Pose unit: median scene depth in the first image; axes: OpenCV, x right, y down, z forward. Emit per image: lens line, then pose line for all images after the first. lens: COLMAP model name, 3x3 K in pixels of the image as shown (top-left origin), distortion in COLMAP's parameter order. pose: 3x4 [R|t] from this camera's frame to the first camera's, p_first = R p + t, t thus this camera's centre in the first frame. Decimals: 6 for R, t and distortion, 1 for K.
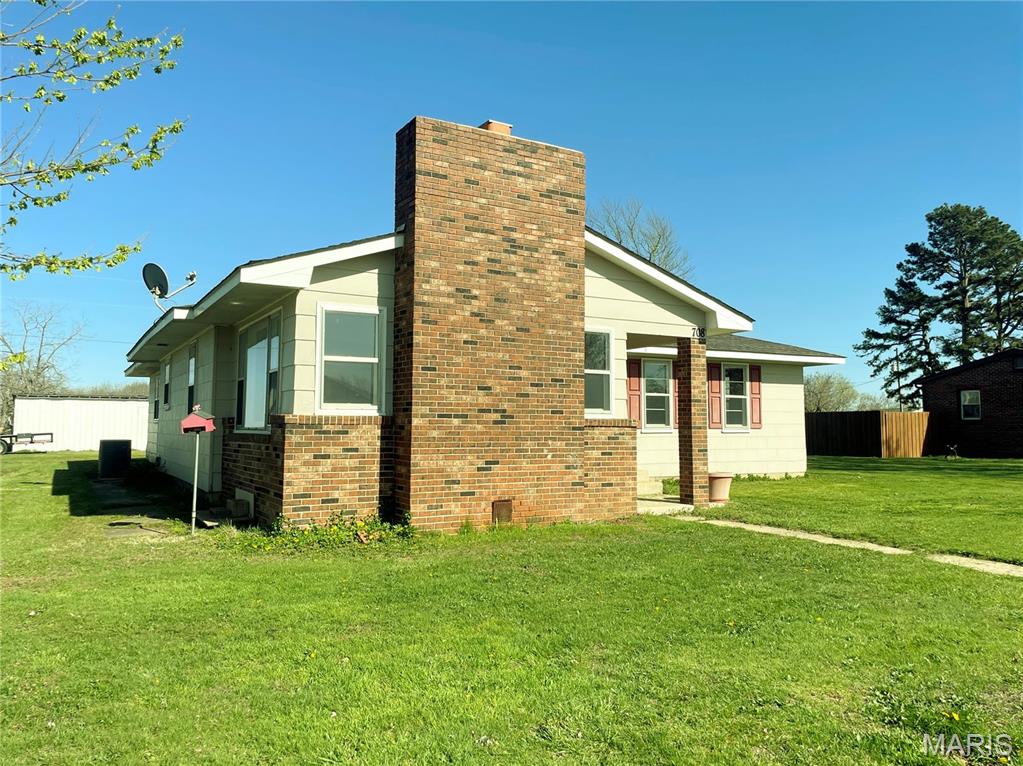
lens RADIAL K [[773.8, 0, 524.4], [0, 773.8, 378.0], [0, 0, 1]] dist [0.119246, -0.167020]
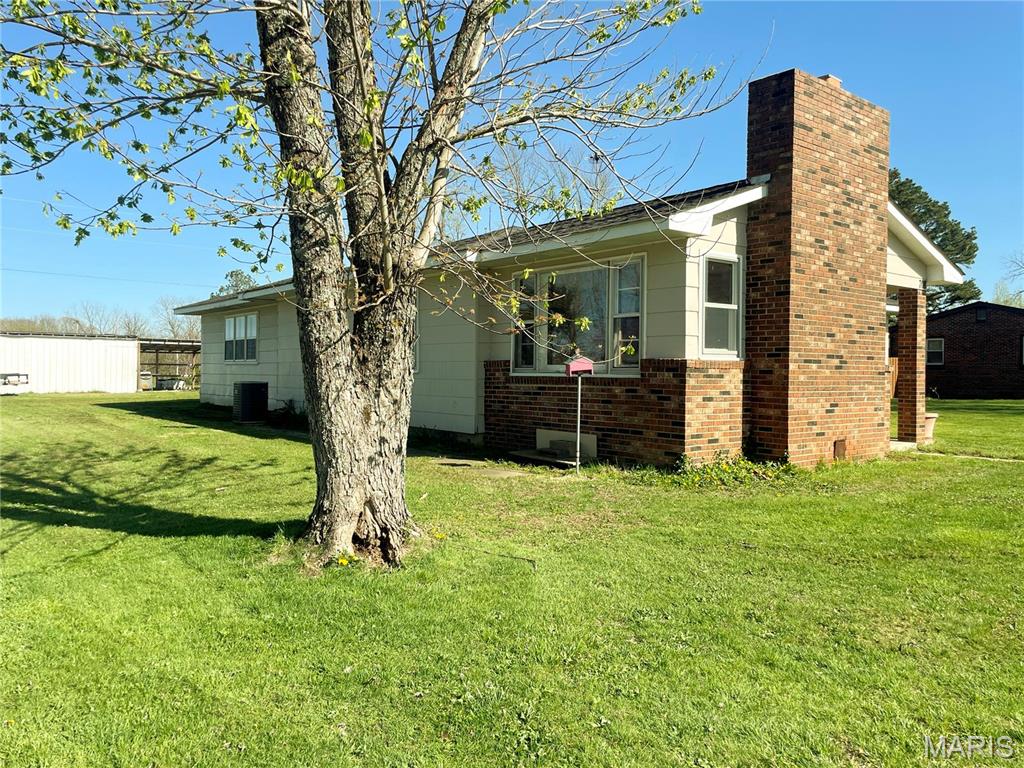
lens RADIAL K [[761.4, 0, 512.0], [0, 761.4, 384.0], [0, 0, 1]] dist [0.040957, -0.055971]
pose [[0.989997, 0.001347, 0.141084, -0.614693], [-0.012744, 0.996721, 0.079906, 0.001710], [-0.140513, -0.080905, 0.986768, 0.026396]]
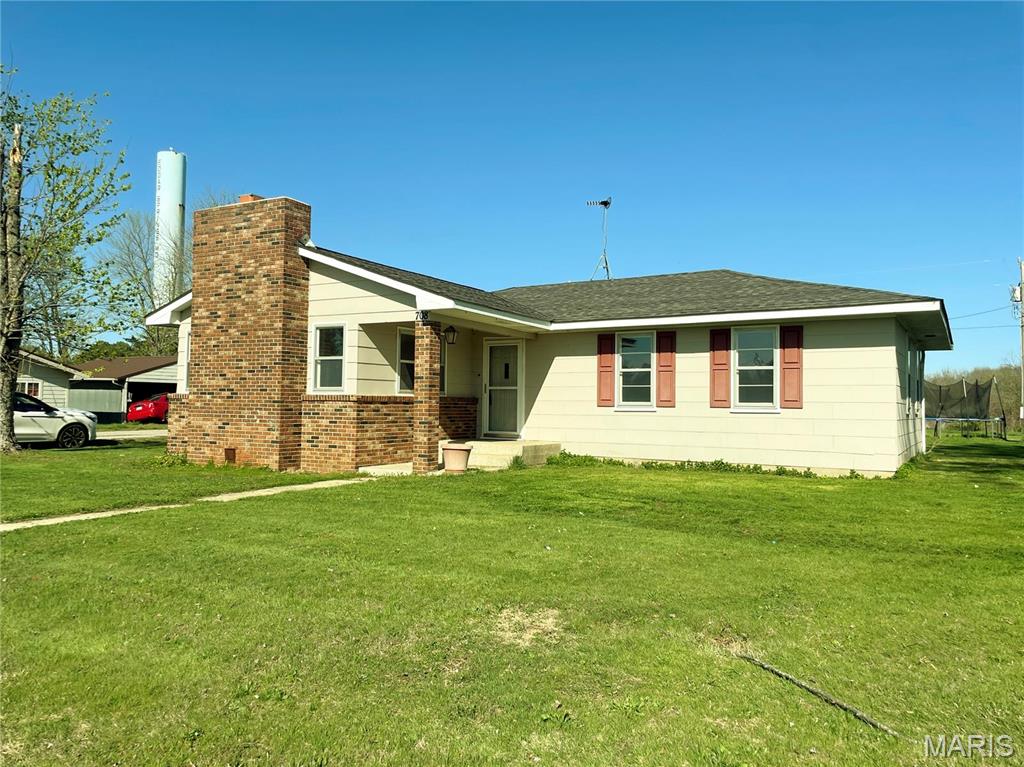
lens RADIAL K [[769.3, 0, 524.1], [0, 769.3, 381.9], [0, 0, 1]] dist [0.110957, -0.141558]
pose [[0.499482, -0.025164, -0.865959, 1.548648], [0.042782, 0.999075, -0.004355, 0.057743], [0.865267, -0.034872, 0.500096, 0.728287]]
